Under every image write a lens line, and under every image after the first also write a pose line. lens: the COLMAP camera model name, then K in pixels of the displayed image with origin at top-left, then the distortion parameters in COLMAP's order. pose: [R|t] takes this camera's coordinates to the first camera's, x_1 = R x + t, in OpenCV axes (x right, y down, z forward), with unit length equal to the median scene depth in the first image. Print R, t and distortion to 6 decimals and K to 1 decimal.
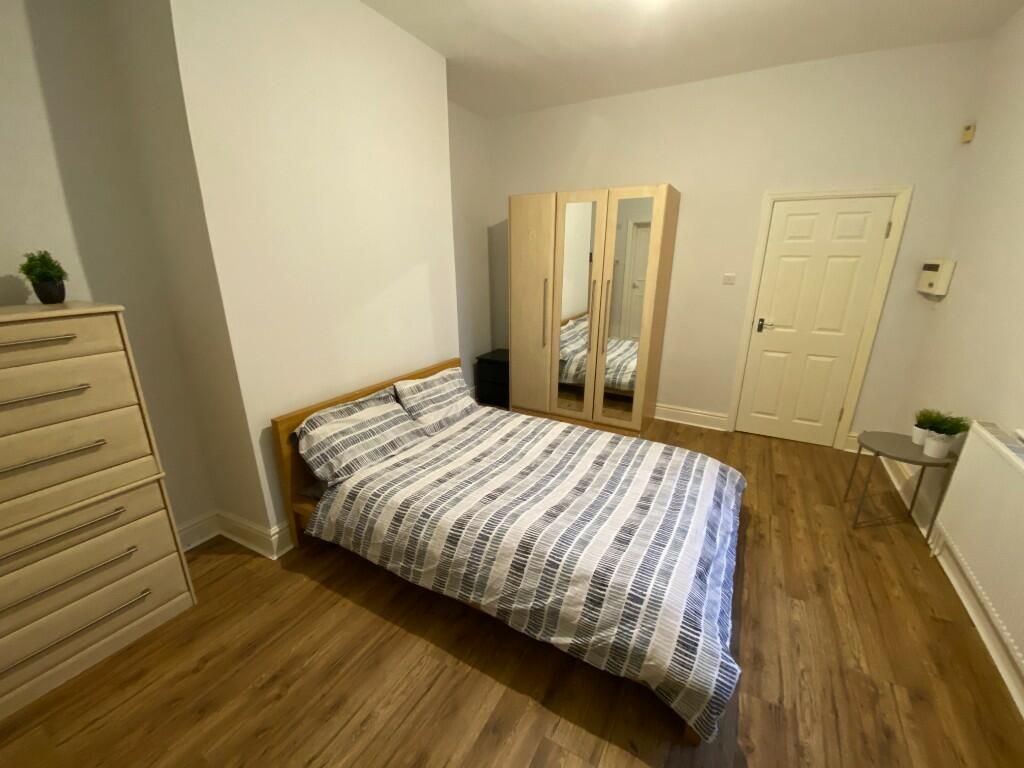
lens RADIAL K [[414.2, 0, 512.0], [0, 414.2, 384.0], [0, 0, 1]] dist [0.024549, -0.026686]
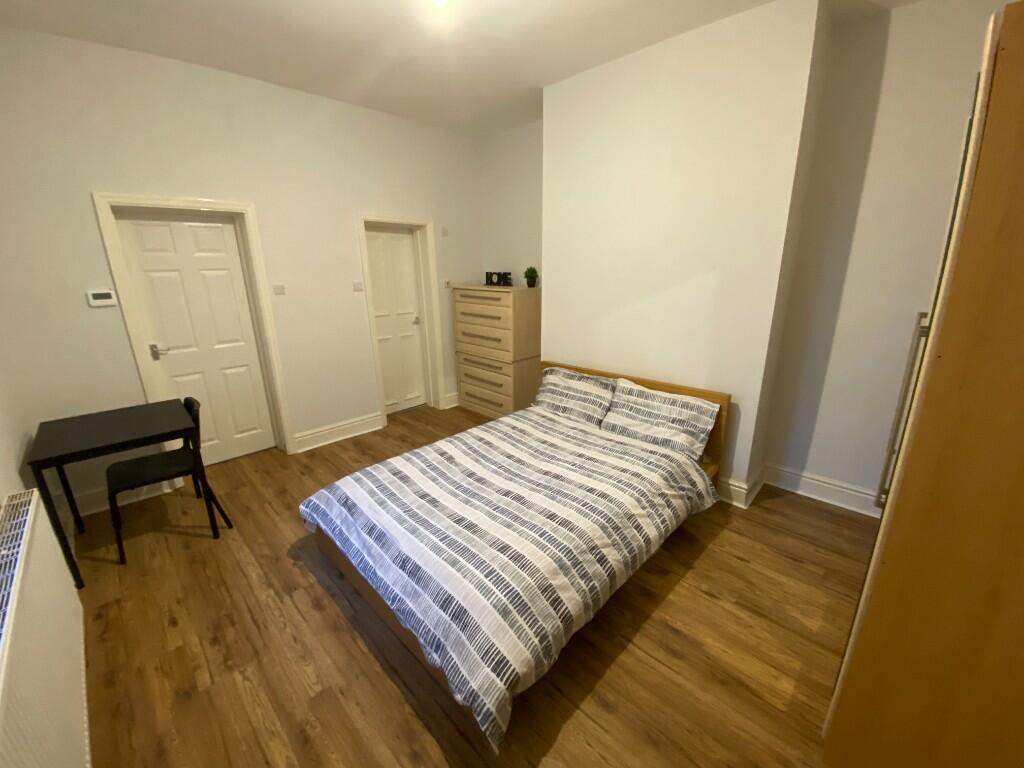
lens RADIAL K [[414.2, 0, 512.0], [0, 414.2, 384.0], [0, 0, 1]] dist [0.024549, -0.026686]
pose [[-0.284963, 0.263102, -0.921723, 0.988384], [-0.262155, 0.903538, 0.338960, -0.342004], [0.921993, 0.338226, -0.188502, 1.096519]]
